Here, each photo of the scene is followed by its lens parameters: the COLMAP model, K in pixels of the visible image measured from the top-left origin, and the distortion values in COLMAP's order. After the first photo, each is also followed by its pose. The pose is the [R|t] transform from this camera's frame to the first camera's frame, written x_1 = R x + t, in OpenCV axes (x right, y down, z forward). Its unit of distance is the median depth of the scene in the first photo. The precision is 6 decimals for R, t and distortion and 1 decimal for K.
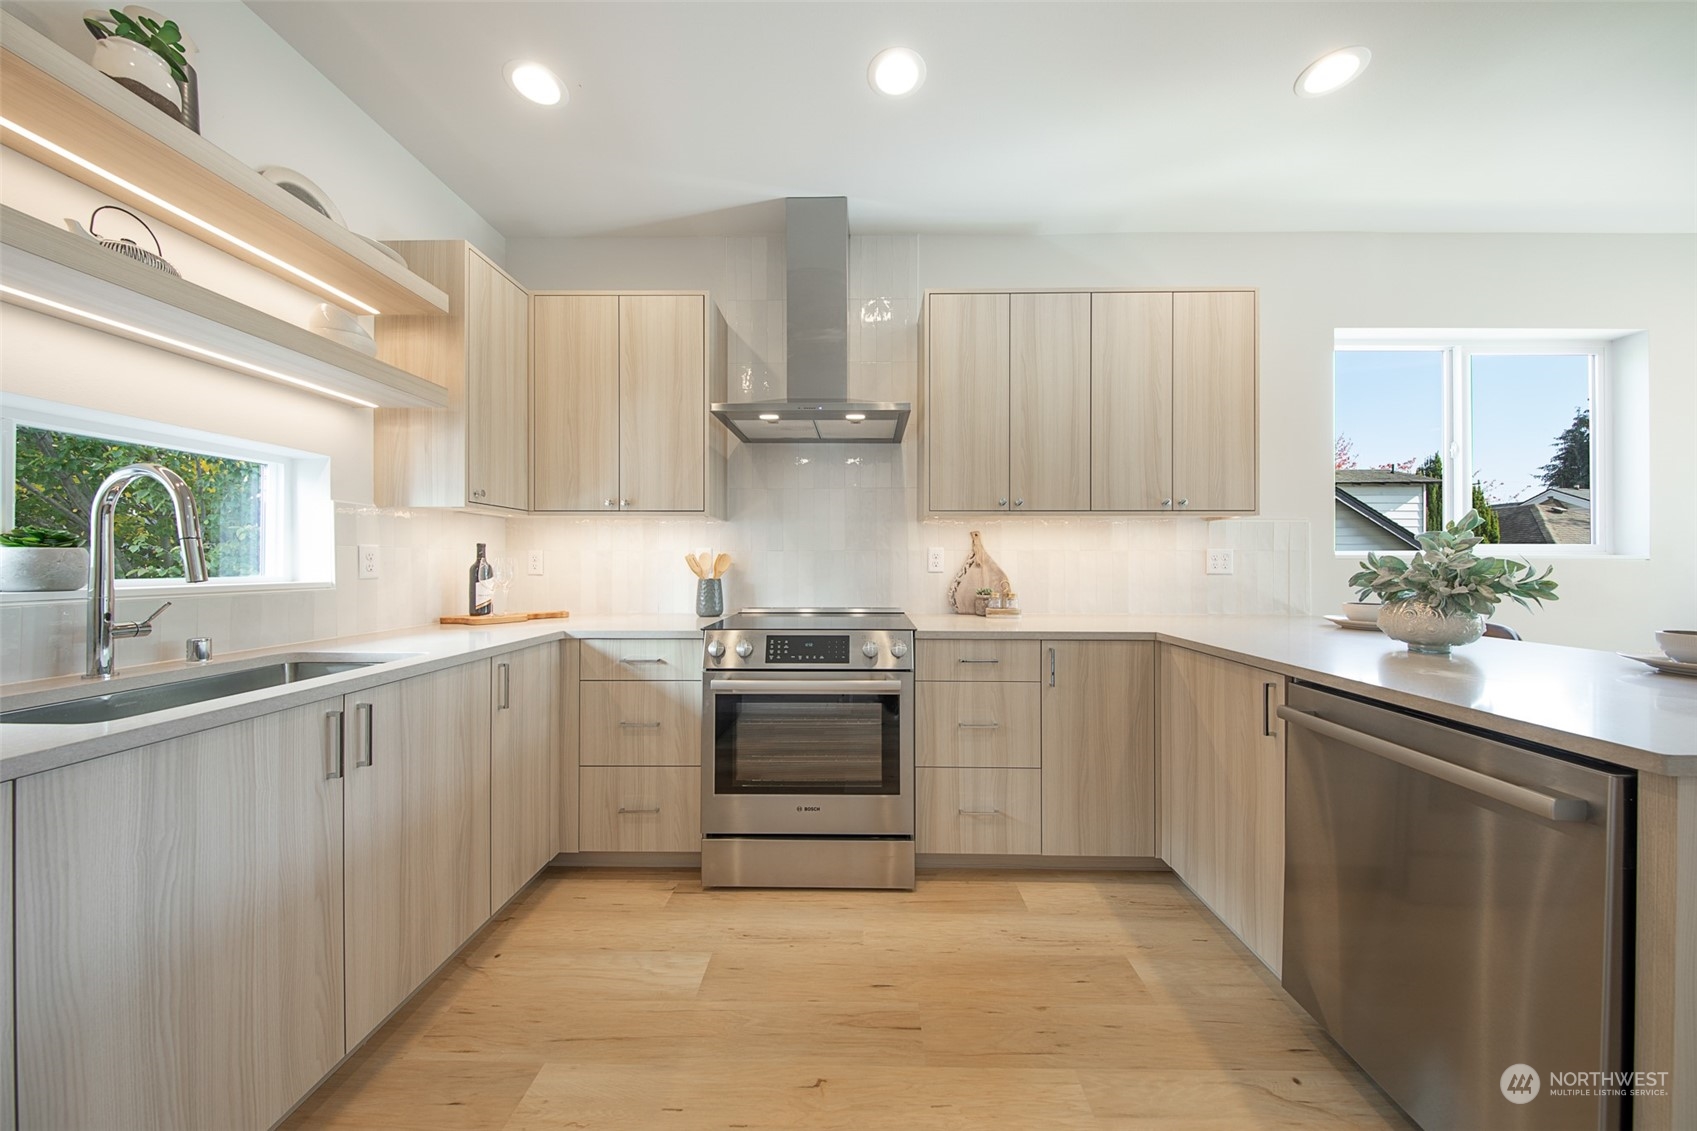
lens RADIAL K [[534.3, 0, 862.5], [0, 534.3, 559.2], [0, 0, 1]] dist [0.008466, -0.006120]
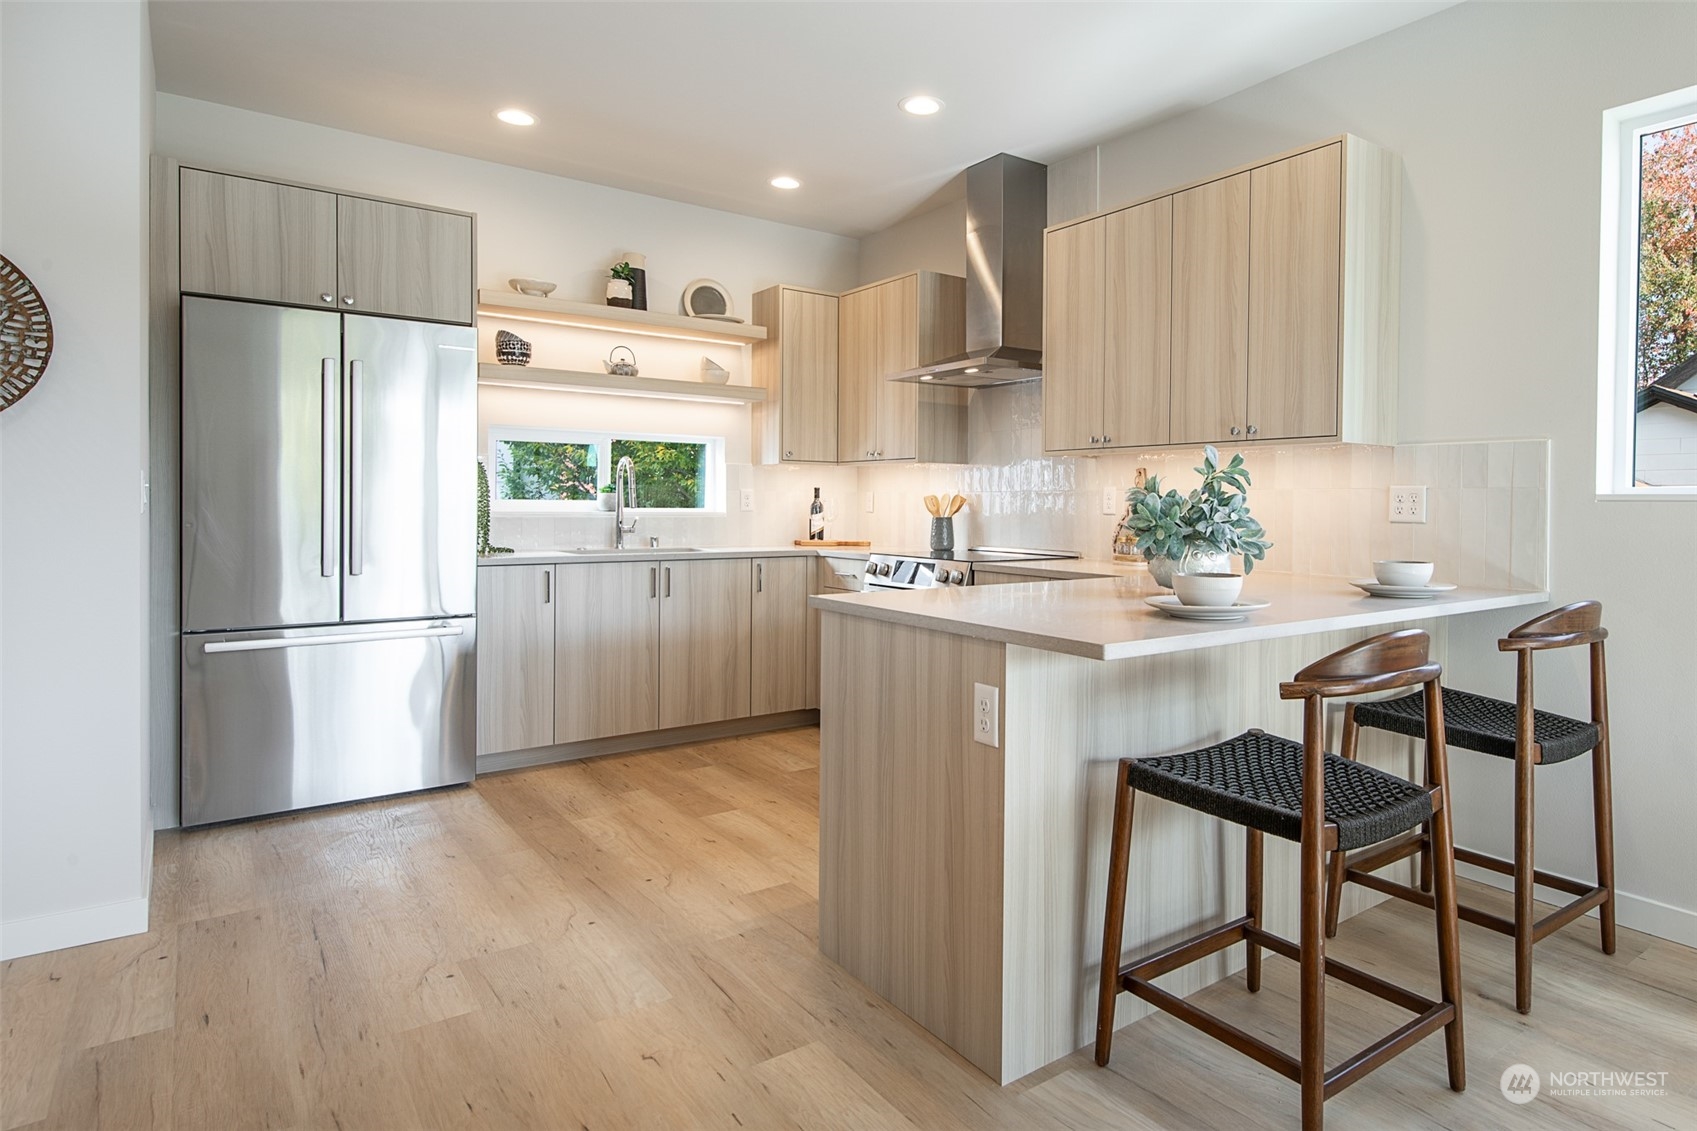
lens RADIAL K [[994.6, 0, 986.6], [0, 994.6, 506.4], [0, 0, 1]] dist [0.018636, -0.000094]
pose [[0.634985, 0.006919, -0.772493, 1.756566], [-0.004510, 0.999976, 0.005249, 0.004000], [0.772511, 0.000151, 0.635001, -0.314495]]
